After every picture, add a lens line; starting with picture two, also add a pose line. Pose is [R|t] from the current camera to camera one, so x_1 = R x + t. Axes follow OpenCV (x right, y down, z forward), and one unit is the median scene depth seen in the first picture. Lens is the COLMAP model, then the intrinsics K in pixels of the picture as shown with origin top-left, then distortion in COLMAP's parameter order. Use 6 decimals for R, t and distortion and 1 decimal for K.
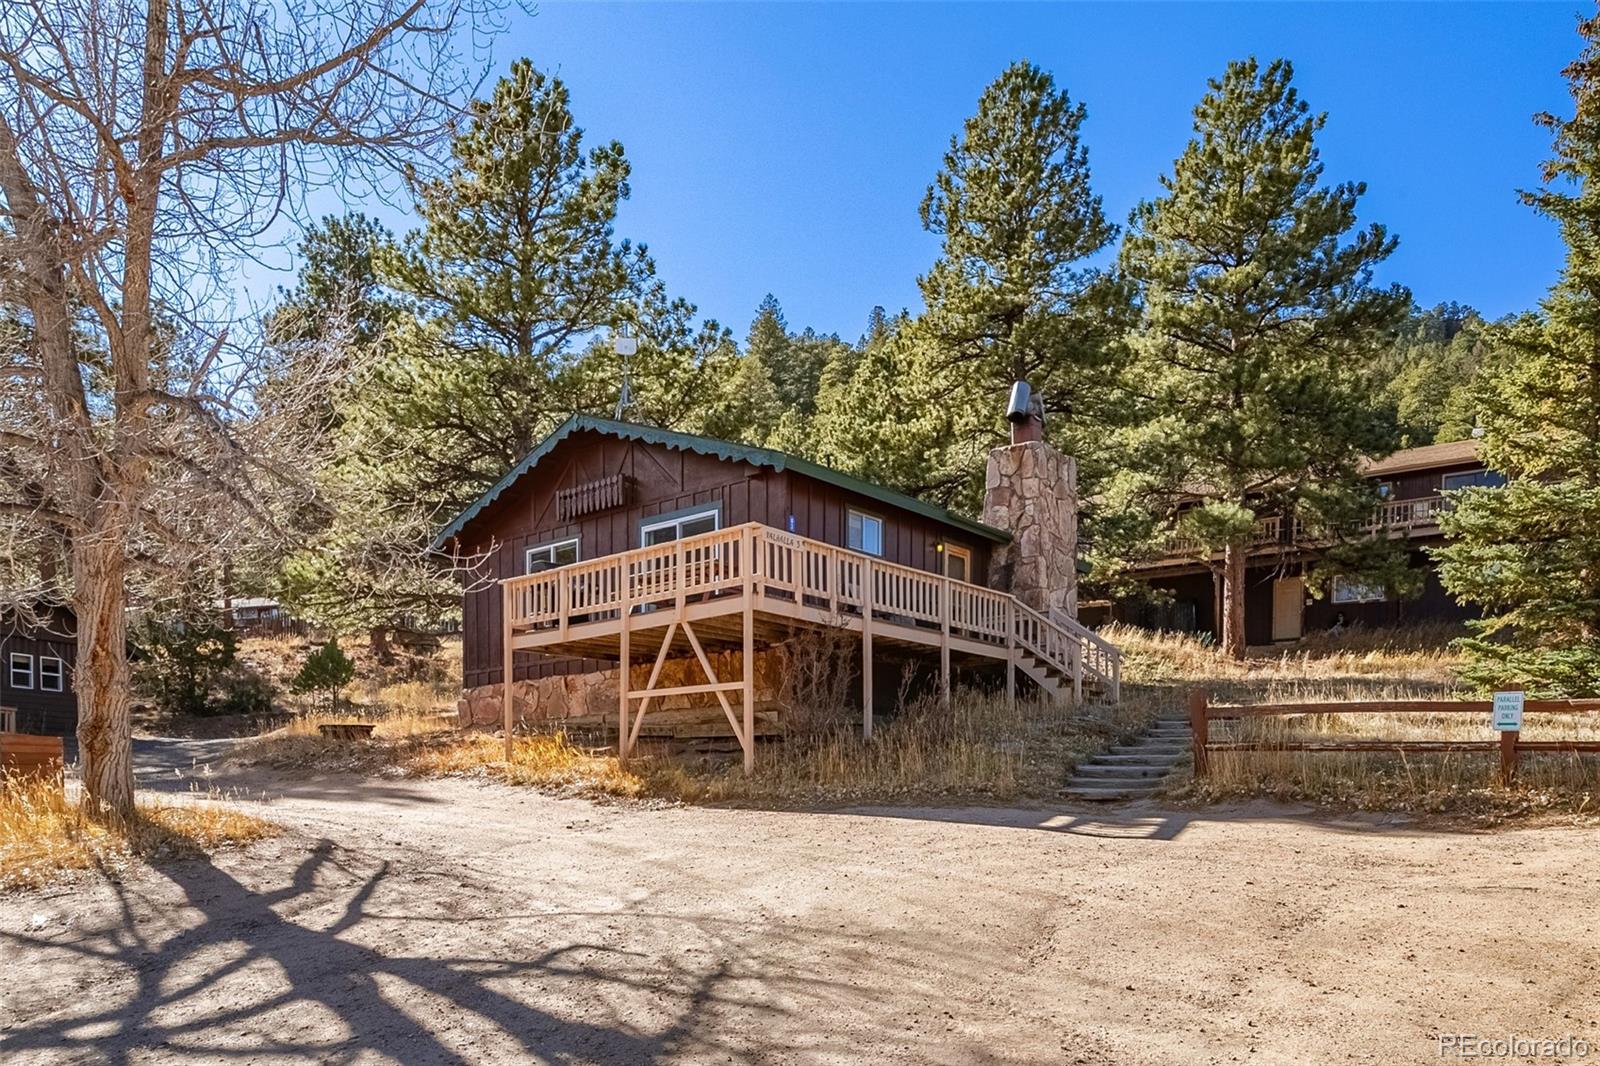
lens RADIAL K [[1241.0, 0, 800.0], [0, 1241.0, 533.0], [0, 0, 1]] dist [0.003848, 0.000416]
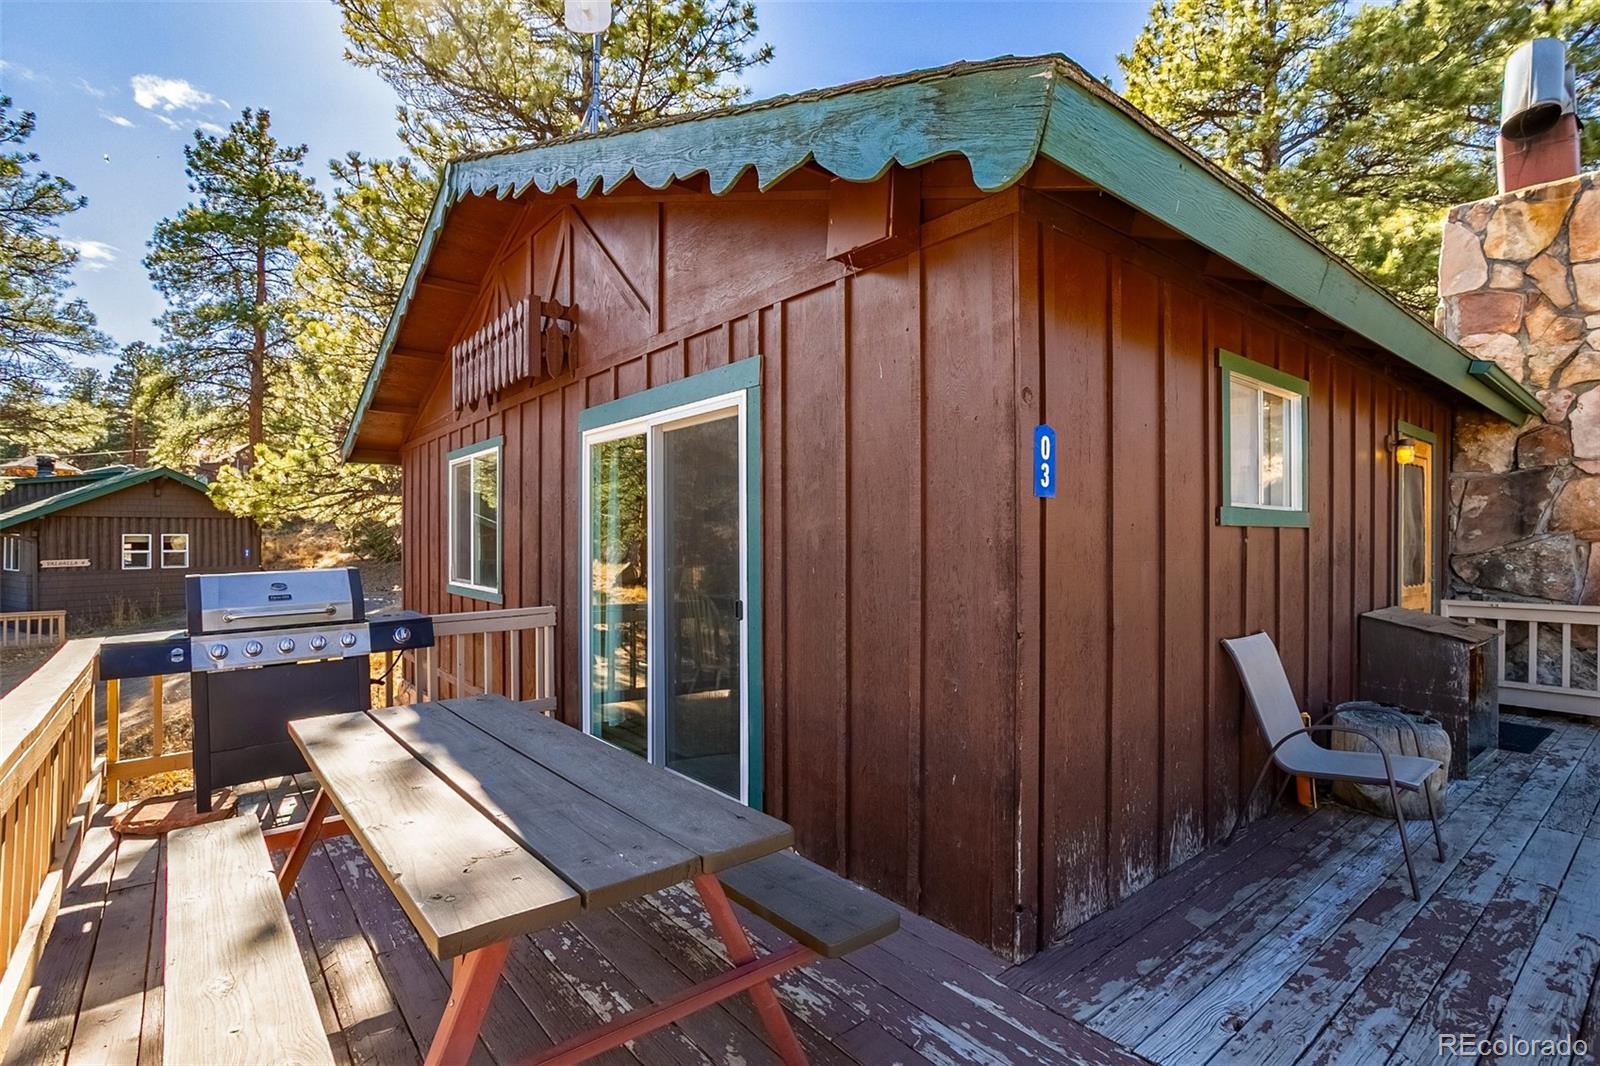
lens RADIAL K [[755.4, 0, 799.1], [0, 755.4, 420.6], [0, 0, 1]] dist [-0.021333, 0.000147]
pose [[0.974637, -0.031604, -0.221549, -0.015014], [0.046566, 0.996949, 0.062638, -0.019370], [0.218894, -0.071366, 0.973135, 0.698763]]
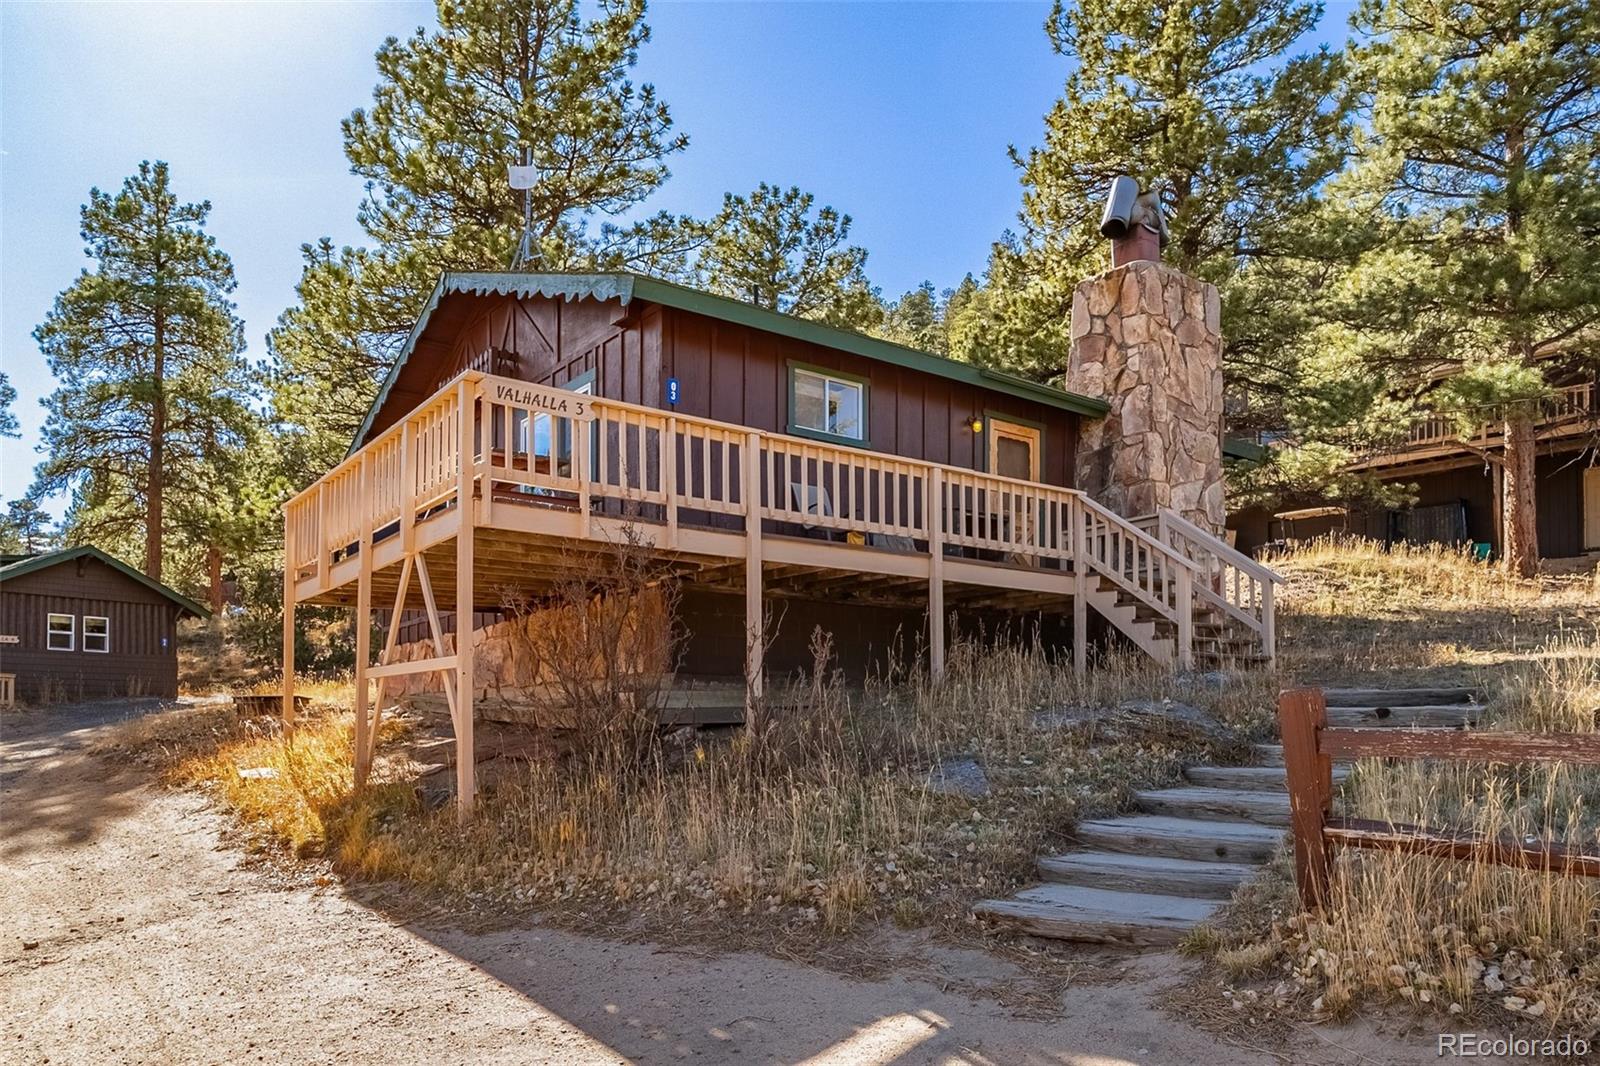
lens RADIAL K [[1108.4, 0, 788.4], [0, 1108.4, 511.2], [0, 0, 1]] dist [-0.001380, 0.004041]
pose [[0.963903, -0.050368, -0.261447, 0.155724], [0.057609, 0.998137, 0.020104, 0.036390], [0.259948, -0.034440, 0.965008, 0.380150]]
